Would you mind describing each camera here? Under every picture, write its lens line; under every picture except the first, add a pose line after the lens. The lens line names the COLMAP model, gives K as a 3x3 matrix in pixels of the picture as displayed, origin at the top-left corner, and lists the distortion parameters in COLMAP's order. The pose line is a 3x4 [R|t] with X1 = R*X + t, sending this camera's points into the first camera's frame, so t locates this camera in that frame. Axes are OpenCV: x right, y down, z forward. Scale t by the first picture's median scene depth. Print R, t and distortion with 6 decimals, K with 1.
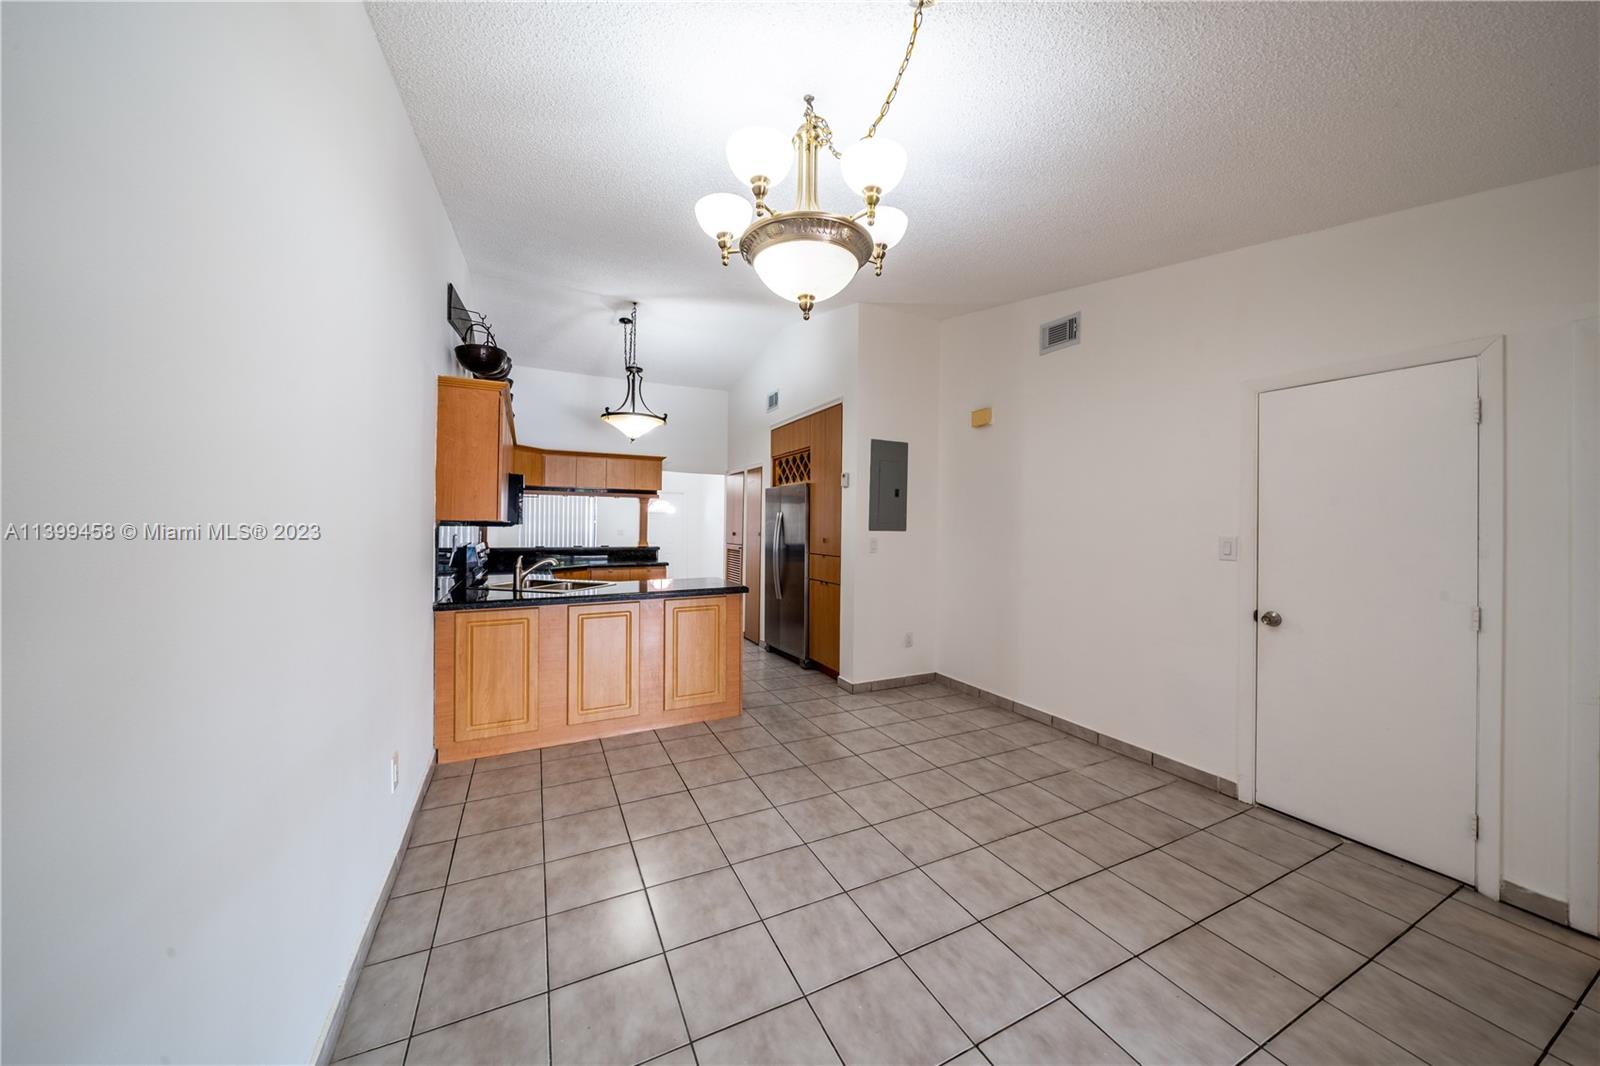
lens RADIAL K [[545.3, 0, 804.9], [0, 545.3, 523.8], [0, 0, 1]] dist [-0.006843, 0.000800]
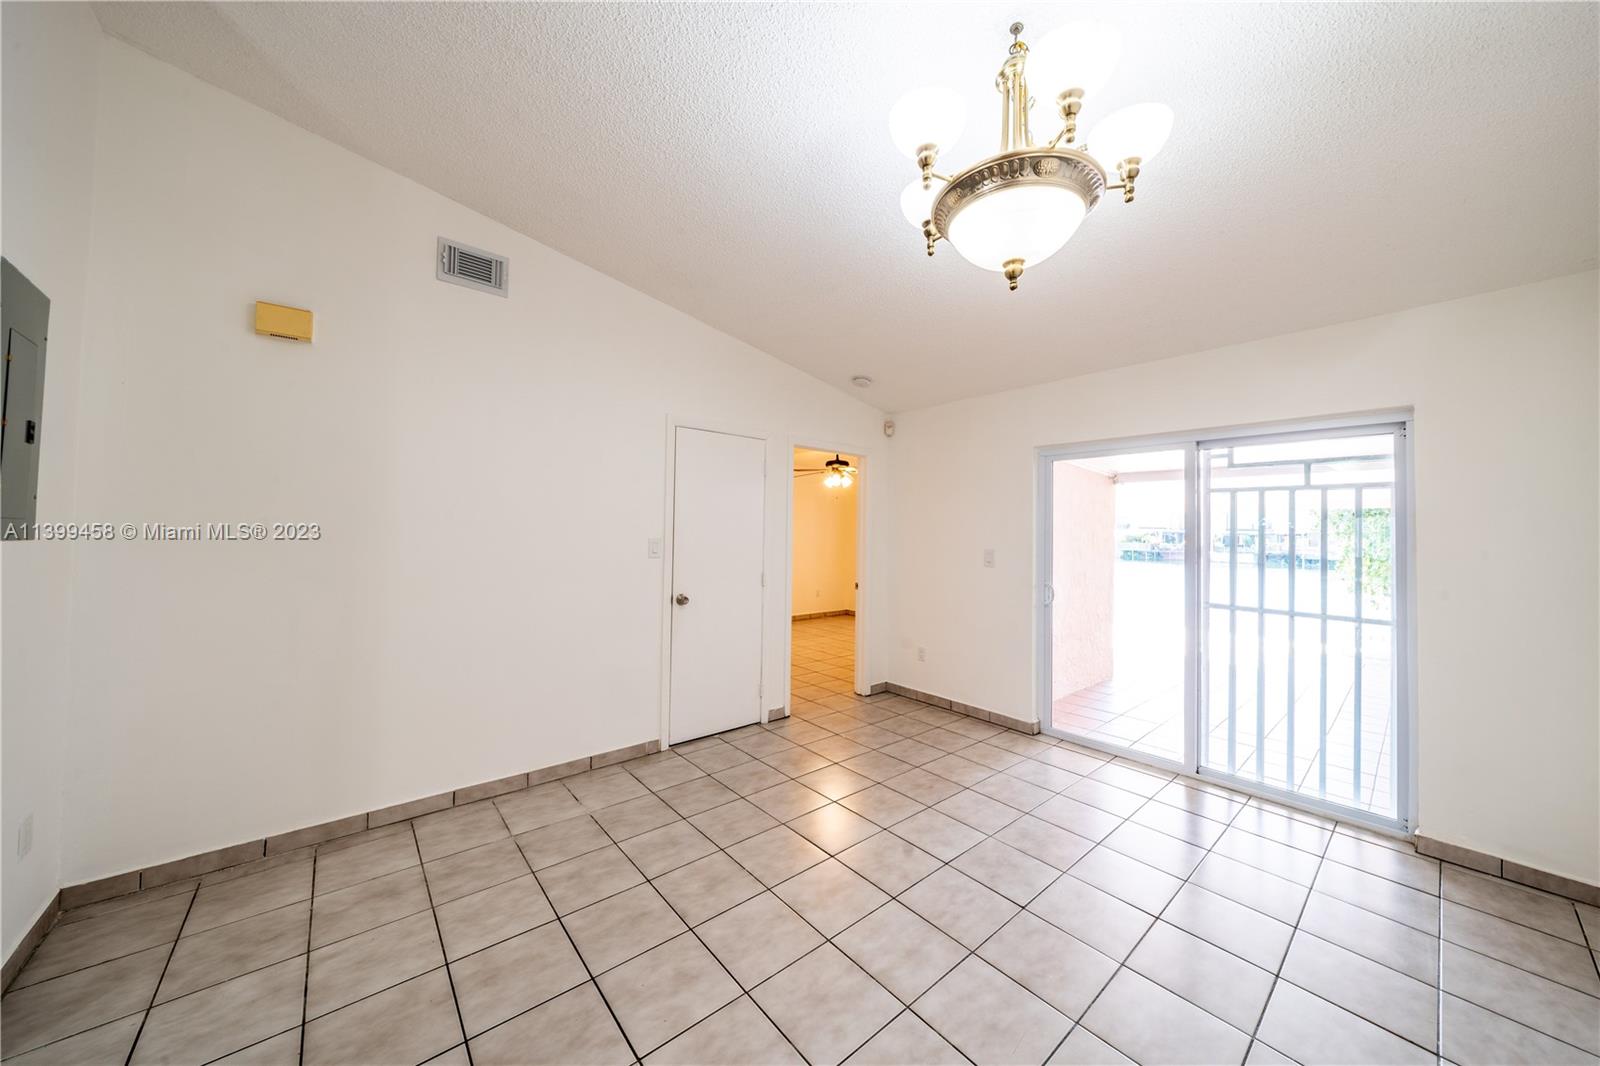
lens RADIAL K [[545.3, 0, 798.9], [0, 545.3, 523.7], [0, 0, 1]] dist [-0.006843, 0.000800]
pose [[-0.236946, 0.002583, 0.971519, -0.459148], [-0.020268, 0.999766, -0.007601, -0.005484], [-0.971311, -0.021492, -0.236838, 0.959876]]
